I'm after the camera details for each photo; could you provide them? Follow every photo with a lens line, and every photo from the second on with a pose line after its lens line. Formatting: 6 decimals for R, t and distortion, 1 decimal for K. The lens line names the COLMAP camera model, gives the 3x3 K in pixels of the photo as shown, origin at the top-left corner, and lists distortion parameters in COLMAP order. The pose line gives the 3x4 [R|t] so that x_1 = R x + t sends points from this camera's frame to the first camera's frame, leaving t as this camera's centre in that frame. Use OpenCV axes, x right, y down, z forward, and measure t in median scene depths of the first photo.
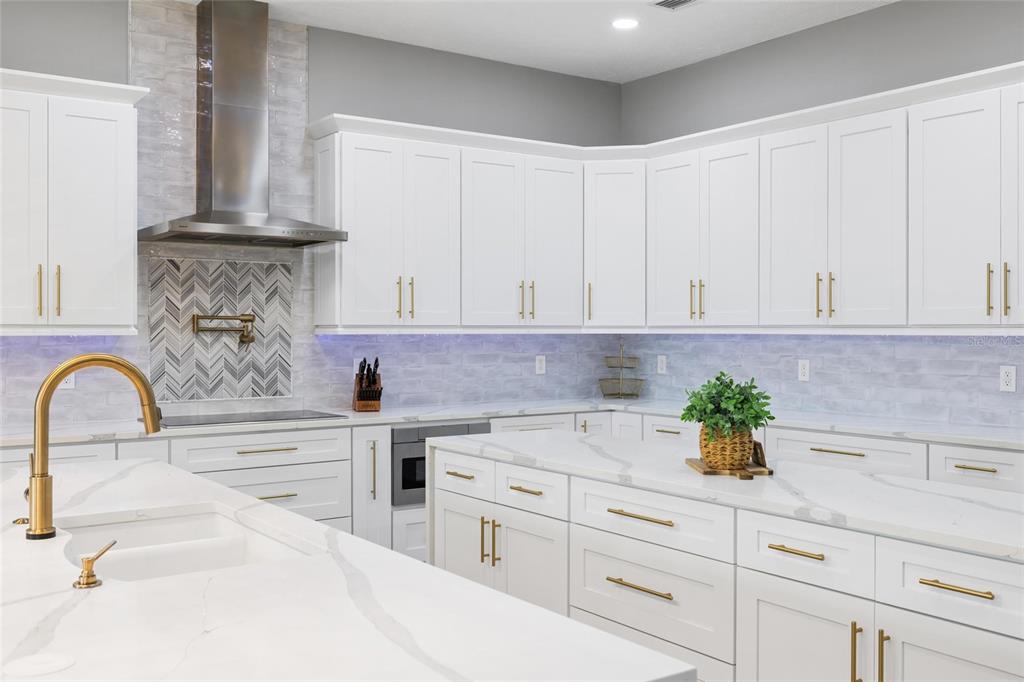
lens RADIAL K [[987.7, 0, 512.0], [0, 987.7, 341.0], [0, 0, 1]] dist [-0.007868, -0.009832]
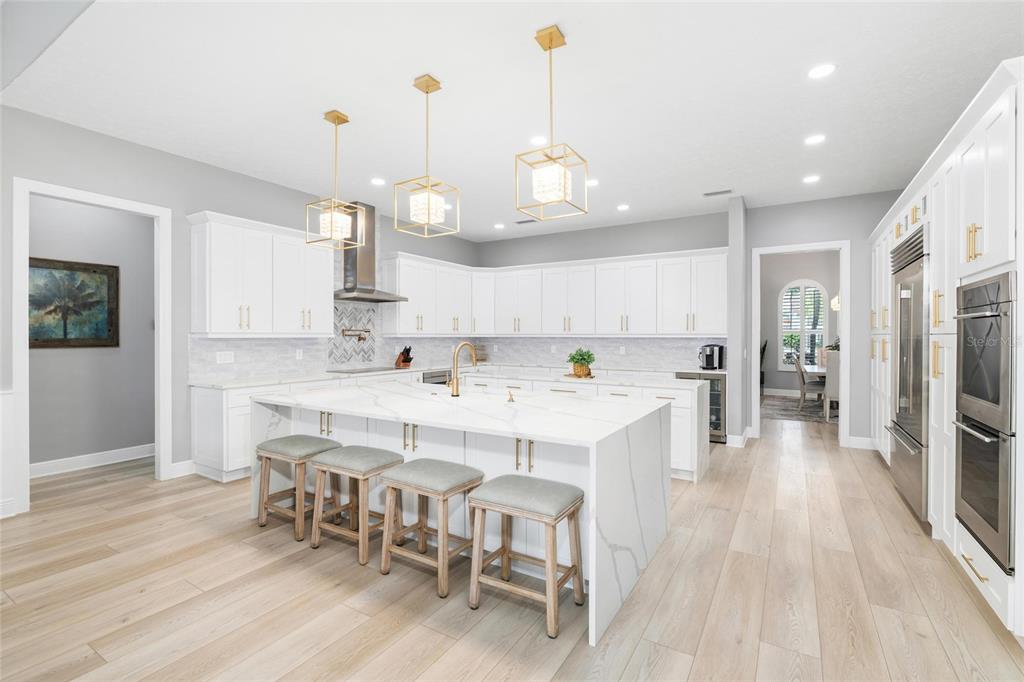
lens RADIAL K [[462.1, 0, 512.0], [0, 462.1, 341.0], [0, 0, 1]] dist [0.000399, 0.000156]
pose [[0.917020, -0.003651, 0.398825, -0.386031], [0.003527, 0.999993, 0.001044, 0.003555], [-0.398826, 0.000449, 0.917026, -0.223278]]
